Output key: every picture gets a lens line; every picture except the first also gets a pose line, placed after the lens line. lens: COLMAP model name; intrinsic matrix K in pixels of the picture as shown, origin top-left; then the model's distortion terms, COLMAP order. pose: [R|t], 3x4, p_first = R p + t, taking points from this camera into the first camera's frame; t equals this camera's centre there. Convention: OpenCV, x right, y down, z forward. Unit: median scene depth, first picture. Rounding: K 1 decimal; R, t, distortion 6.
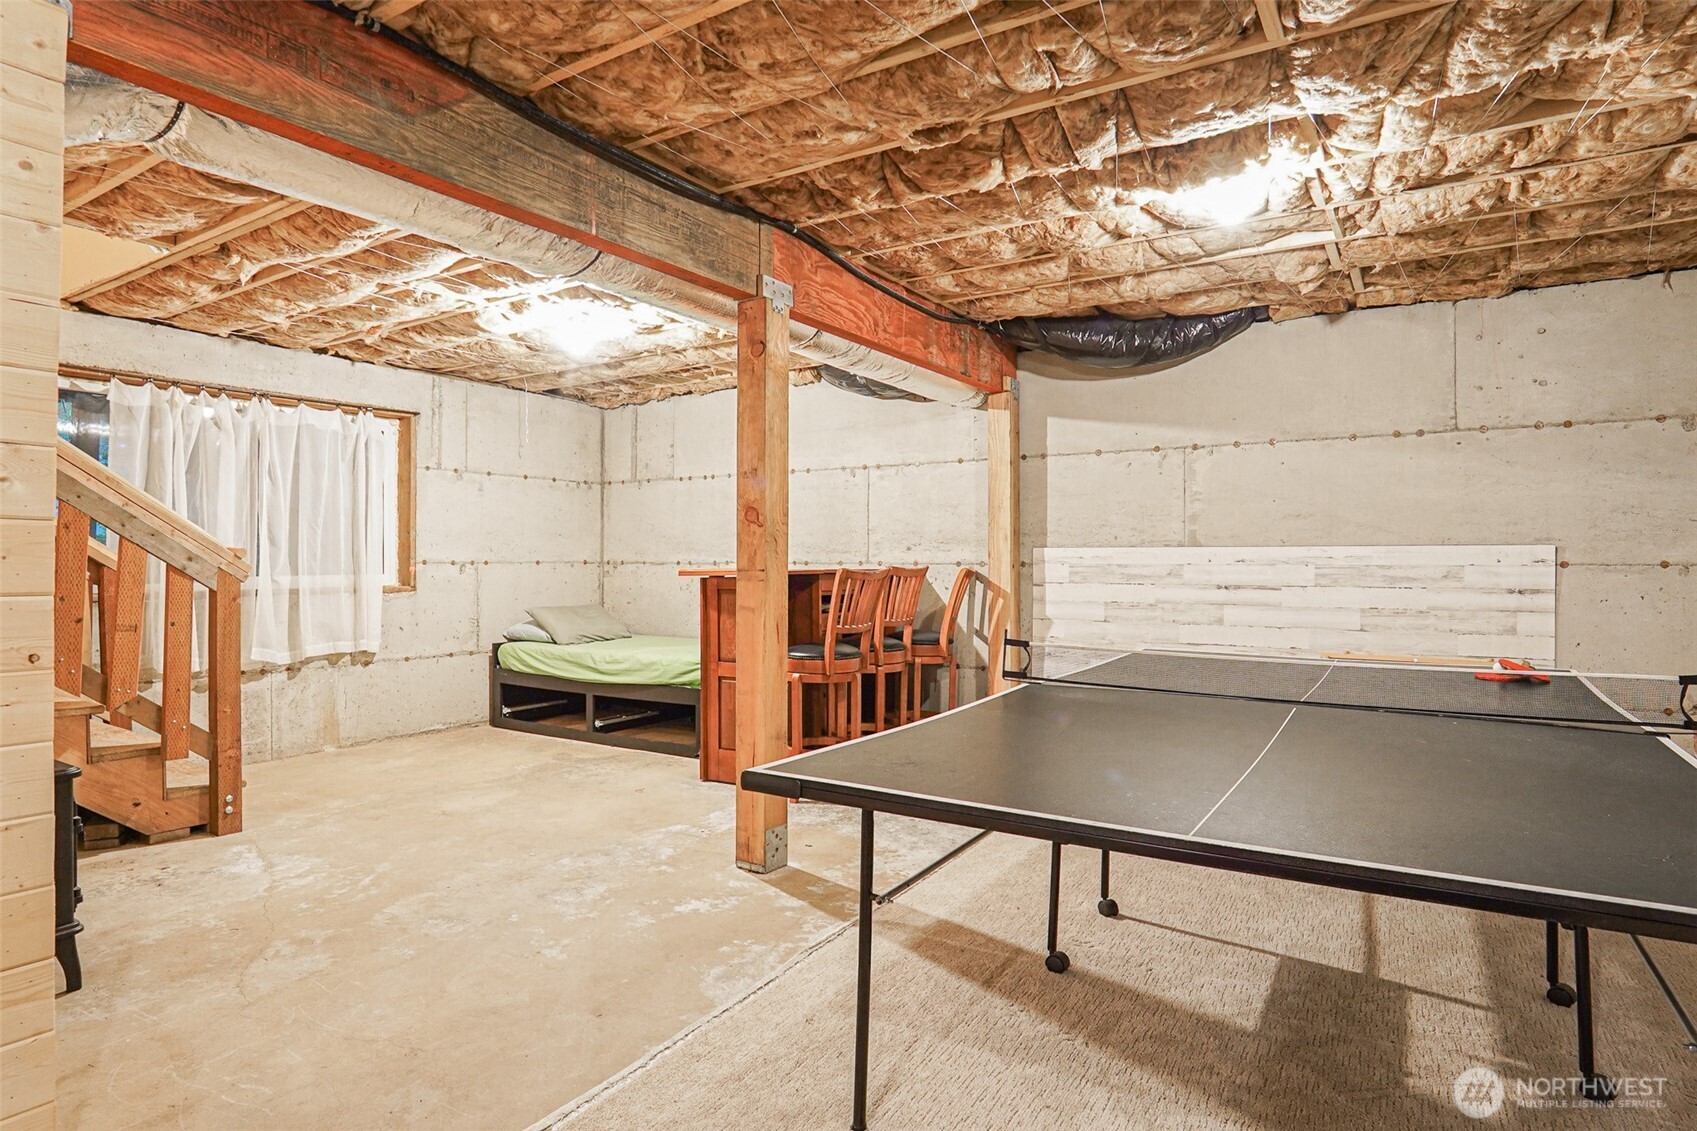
lens RADIAL K [[923.1, 0, 835.6], [0, 923.1, 561.0], [0, 0, 1]] dist [-0.035553, 0.008328]
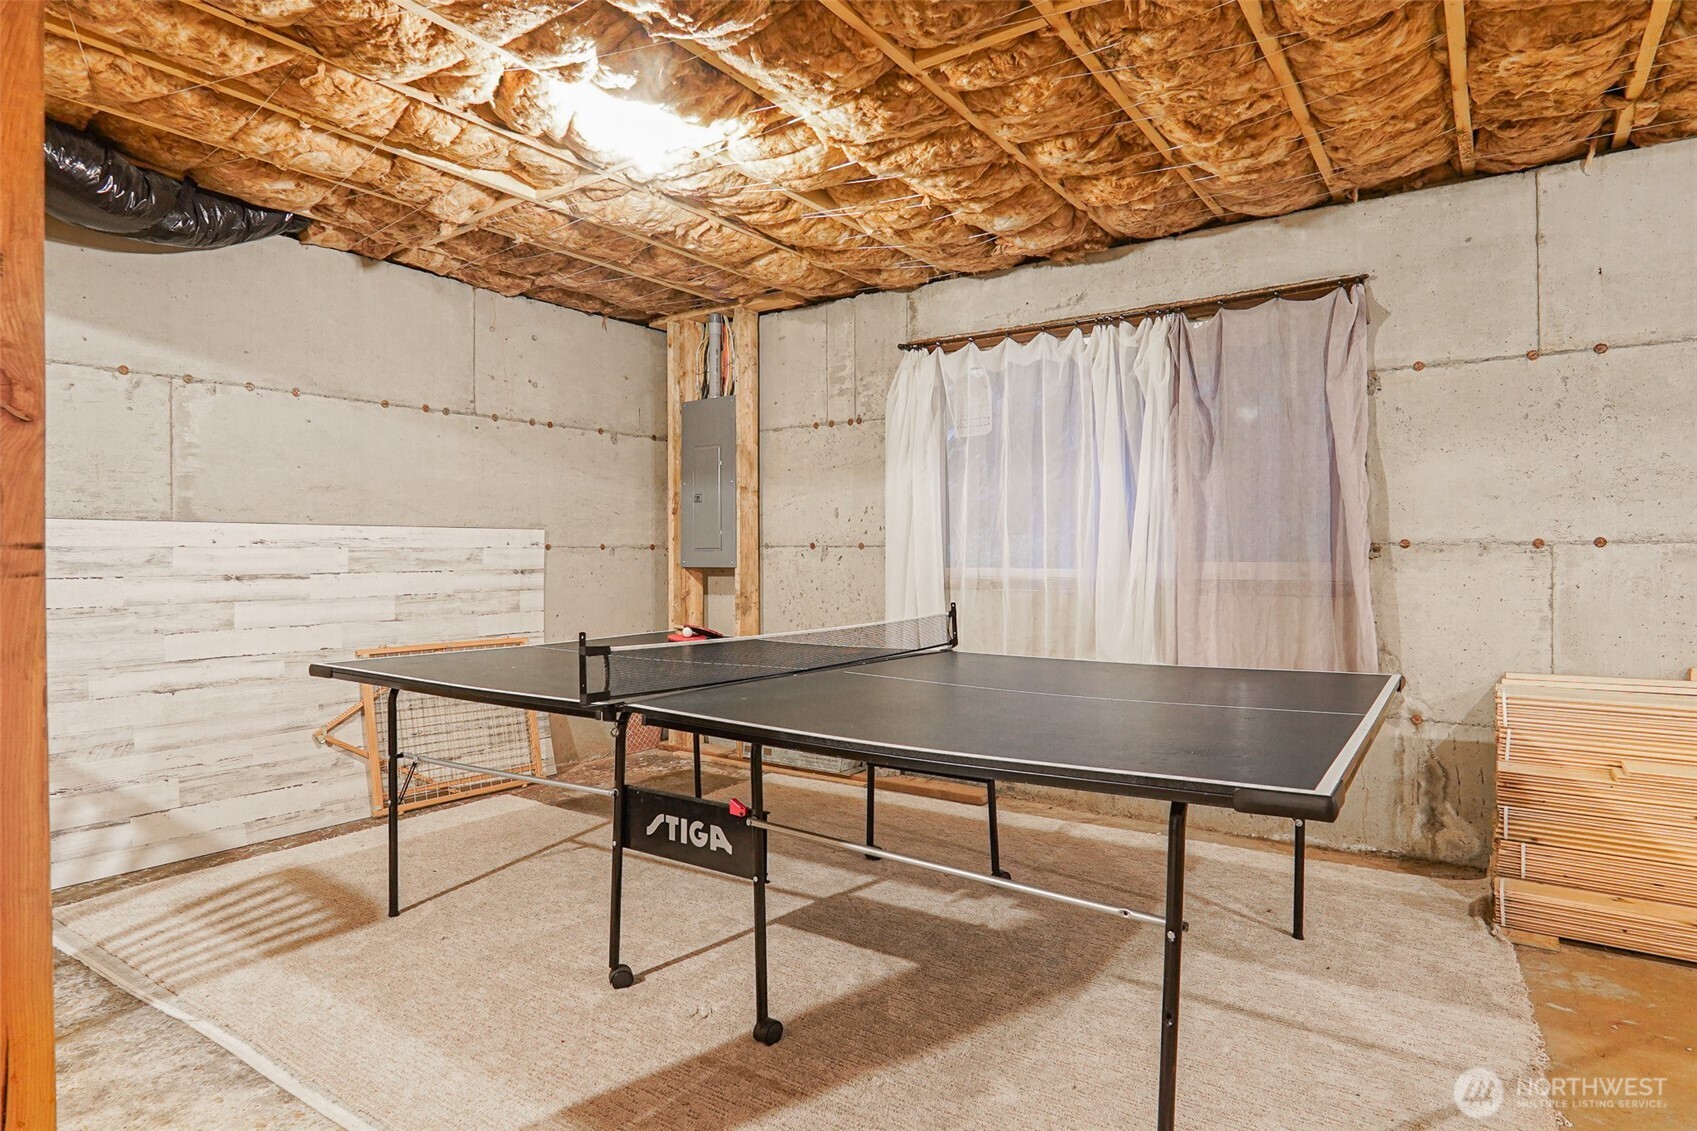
lens RADIAL K [[923.1, 0, 882.5], [0, 923.1, 558.5], [0, 0, 1]] dist [-0.035553, 0.008328]
pose [[0.020069, -0.007476, 0.999771, -0.327935], [0.003340, 0.999967, 0.007410, 0.010533], [-0.999793, 0.003191, 0.020093, 0.520995]]
